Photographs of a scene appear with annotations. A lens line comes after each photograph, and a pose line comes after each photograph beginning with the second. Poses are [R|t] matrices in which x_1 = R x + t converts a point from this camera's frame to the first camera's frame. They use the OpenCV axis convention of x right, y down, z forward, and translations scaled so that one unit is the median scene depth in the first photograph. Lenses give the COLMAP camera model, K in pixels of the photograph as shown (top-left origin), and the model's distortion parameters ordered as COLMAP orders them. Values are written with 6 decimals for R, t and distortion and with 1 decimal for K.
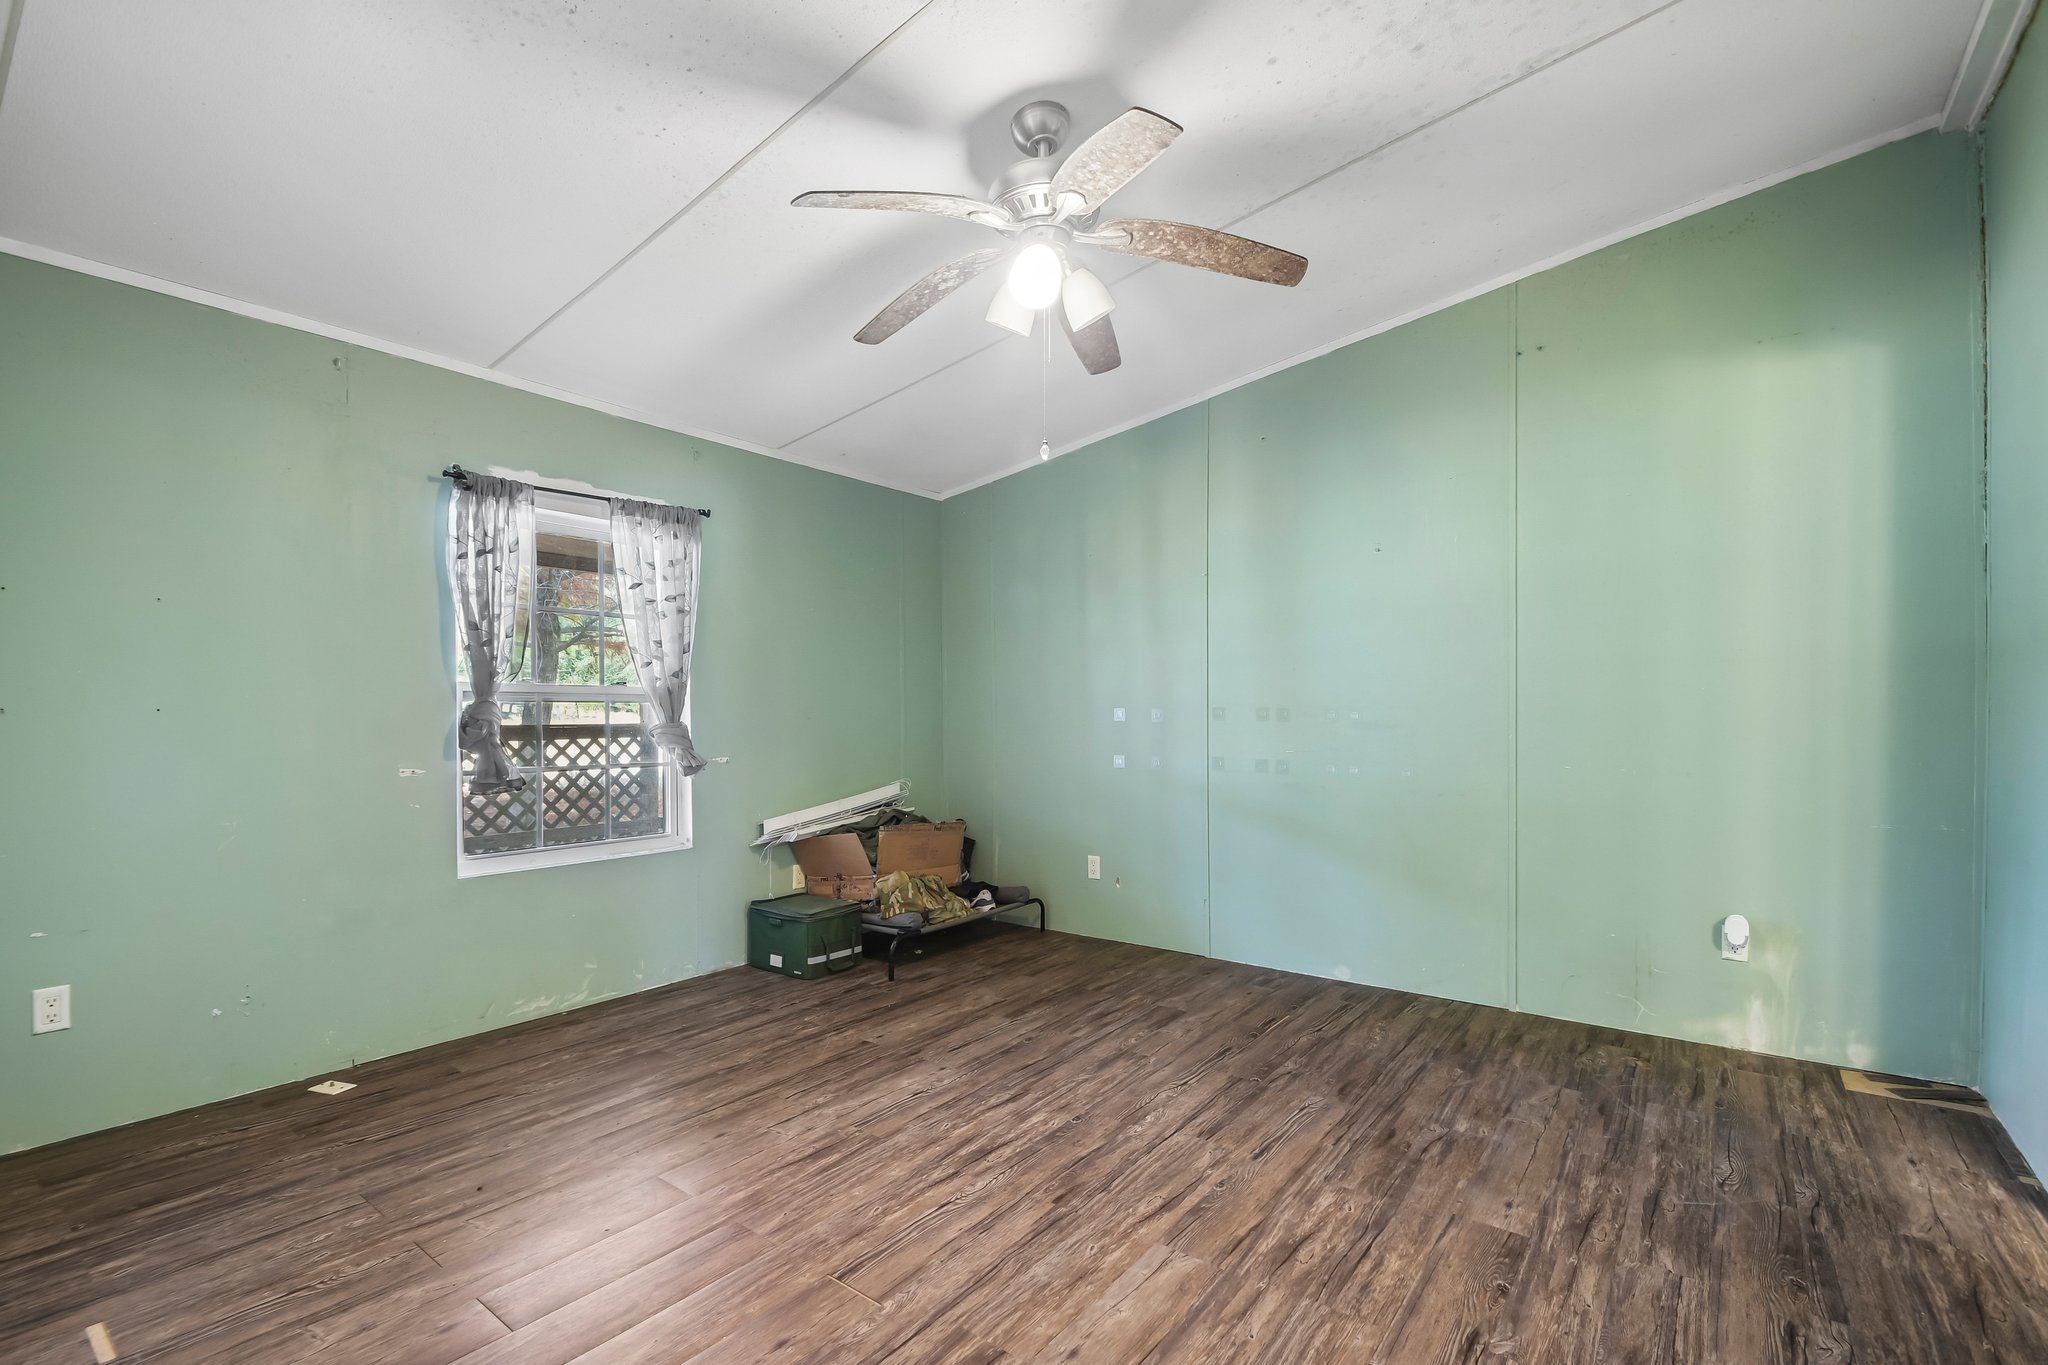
lens RADIAL K [[925.9, 0, 1029.1], [0, 925.9, 698.8], [0, 0, 1]] dist [-0.001144, -0.006580]
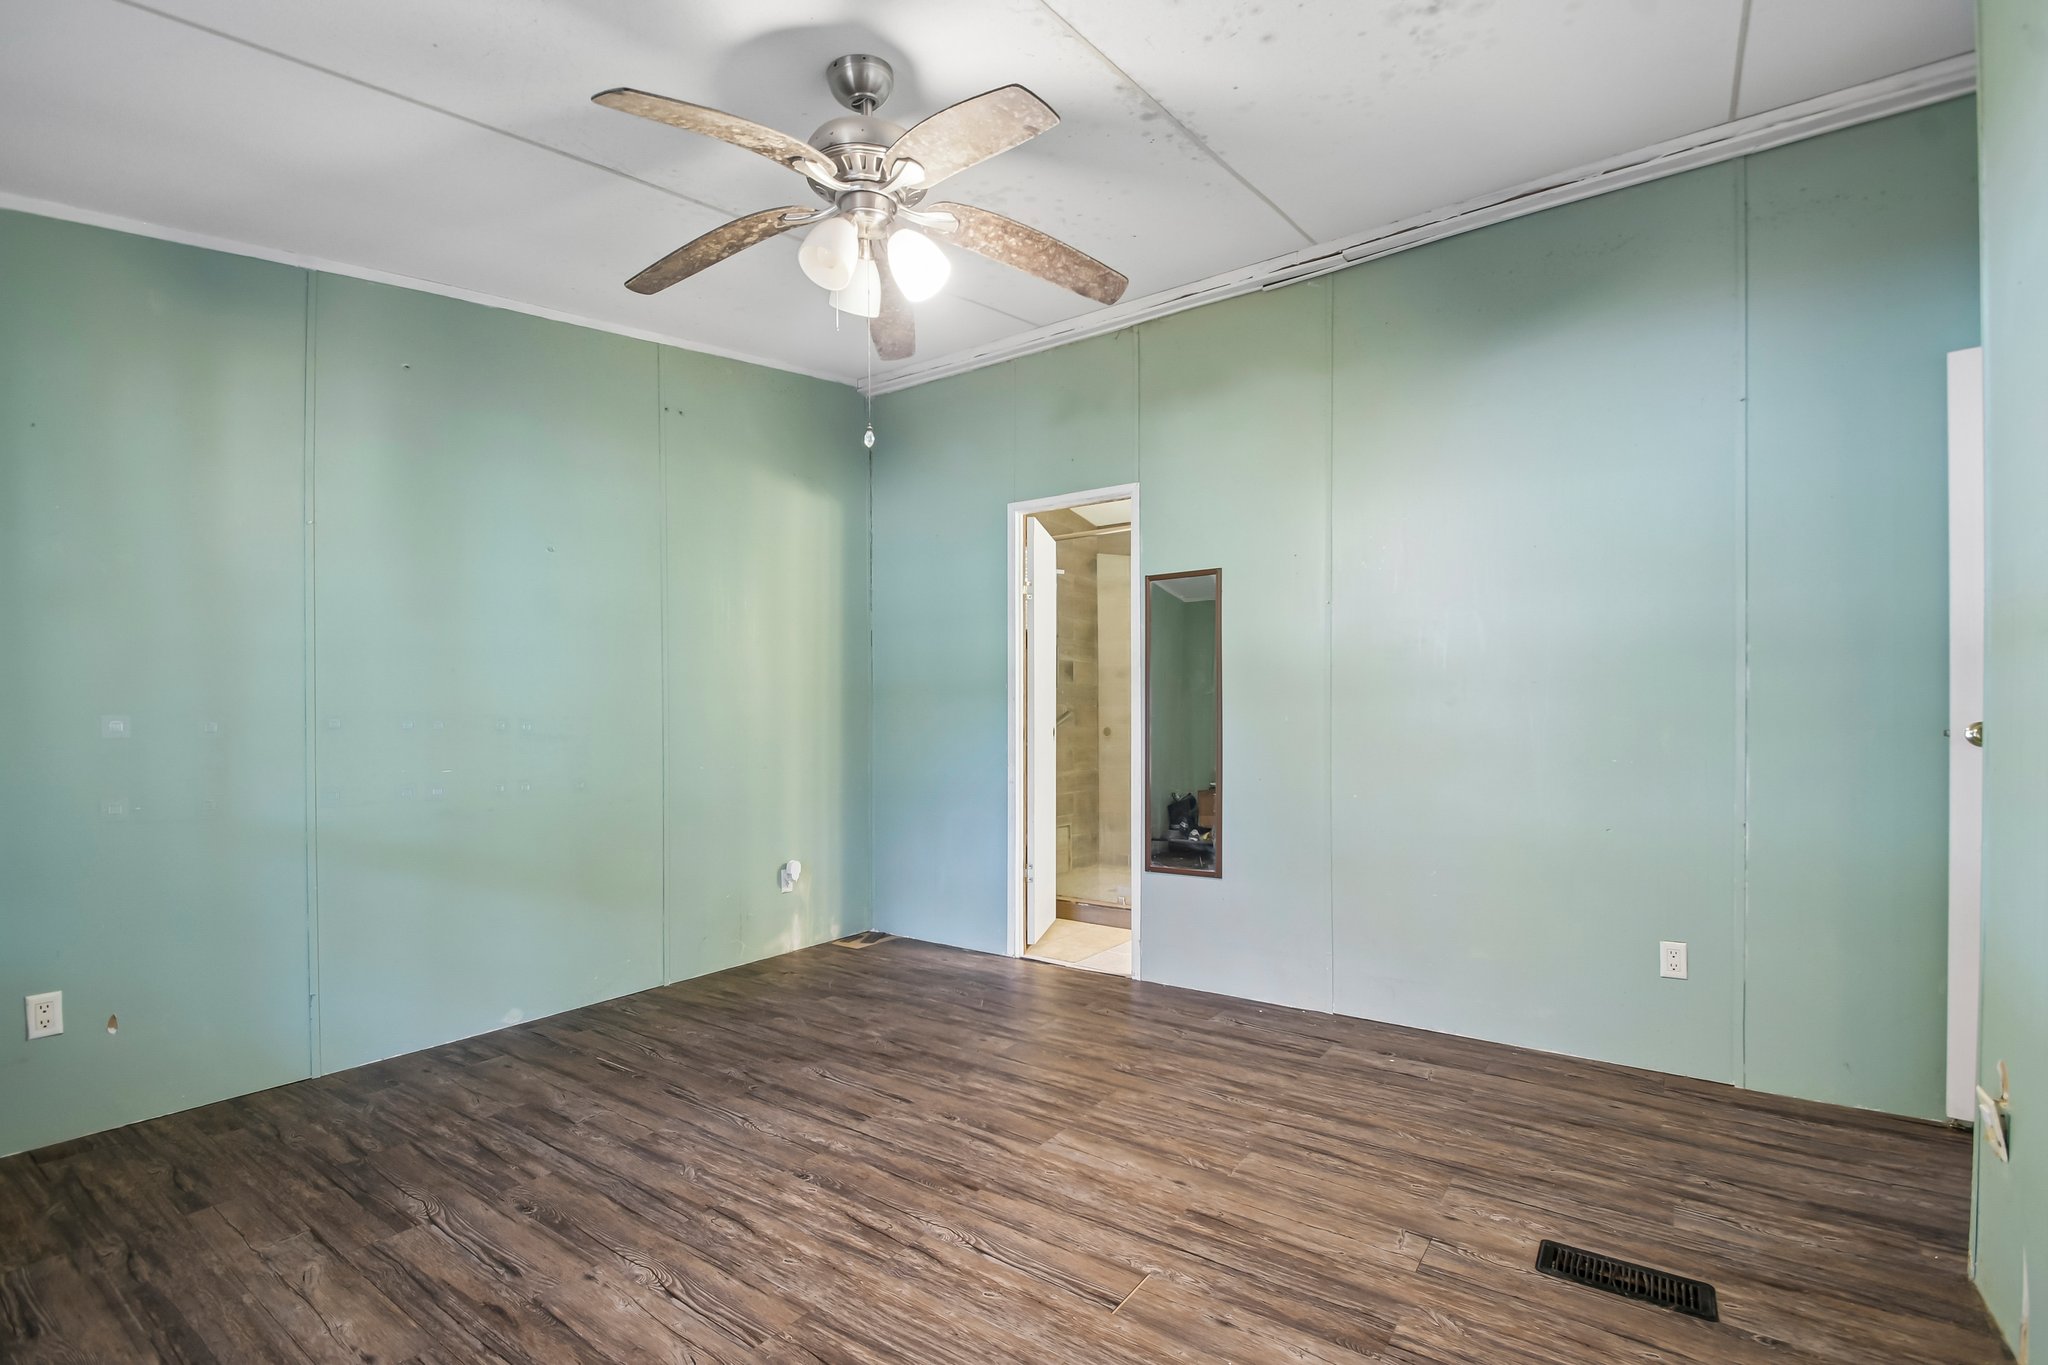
lens RADIAL K [[925.9, 0, 1021.0], [0, 925.9, 698.9], [0, 0, 1]] dist [-0.001144, -0.006580]
pose [[-0.049254, 0.027163, 0.998417, -0.738869], [-0.011699, 0.999546, -0.027771, 0.015136], [-0.998718, -0.013049, -0.048914, 0.724084]]
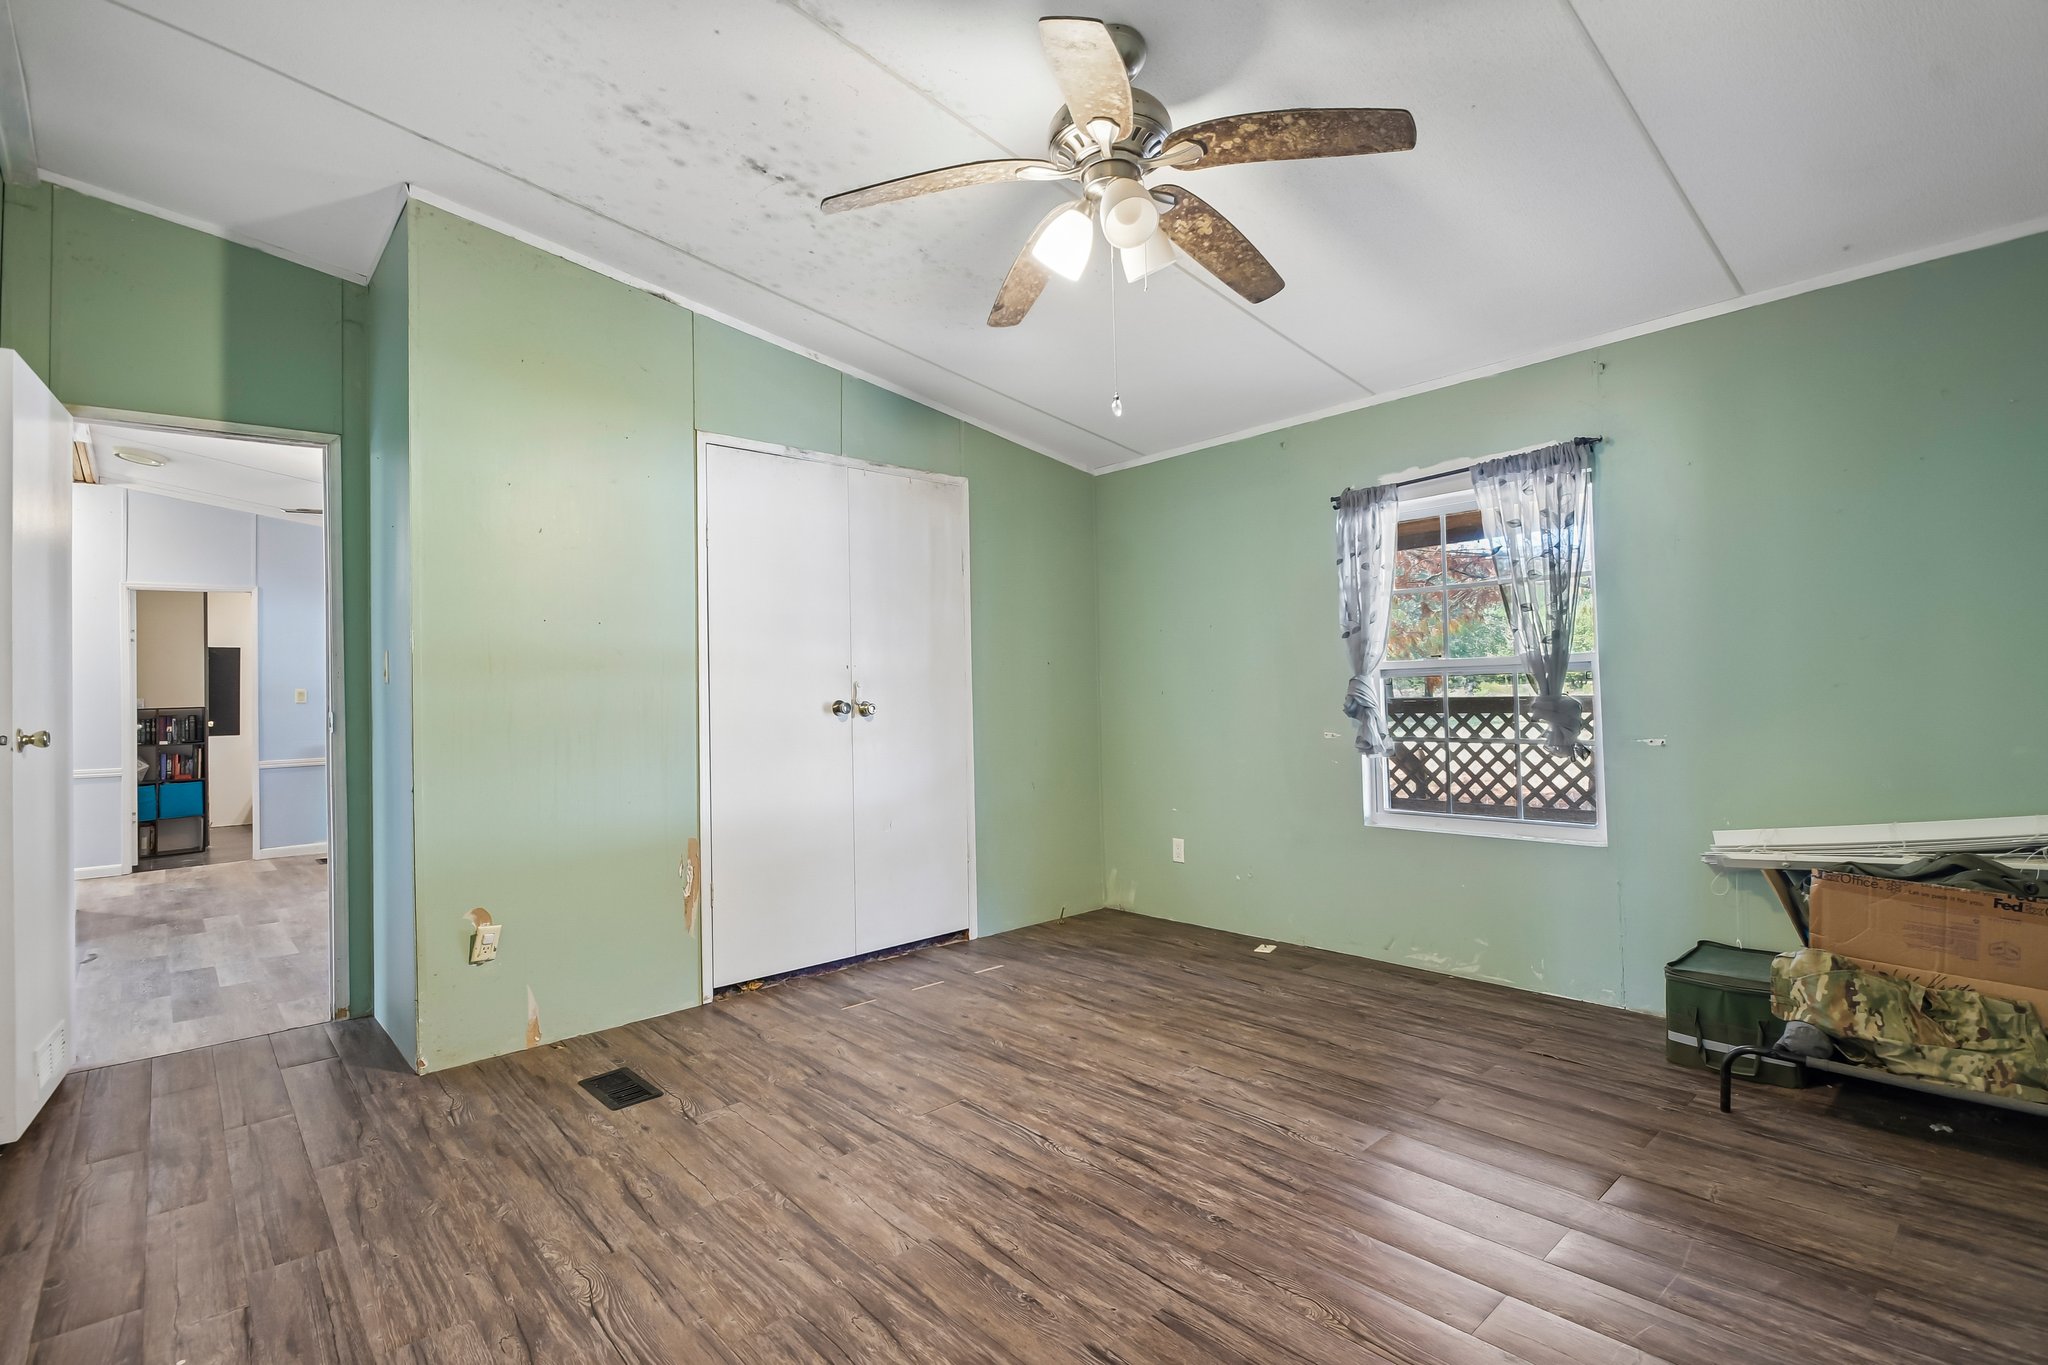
lens RADIAL K [[925.9, 0, 988.4], [0, 925.9, 646.3], [0, 0, 1]] dist [-0.001144, -0.006580]
pose [[-0.210735, -0.048037, -0.976362, 0.746579], [0.039485, 0.997558, -0.057602, 0.012004], [0.976745, -0.050690, -0.208324, 0.858383]]
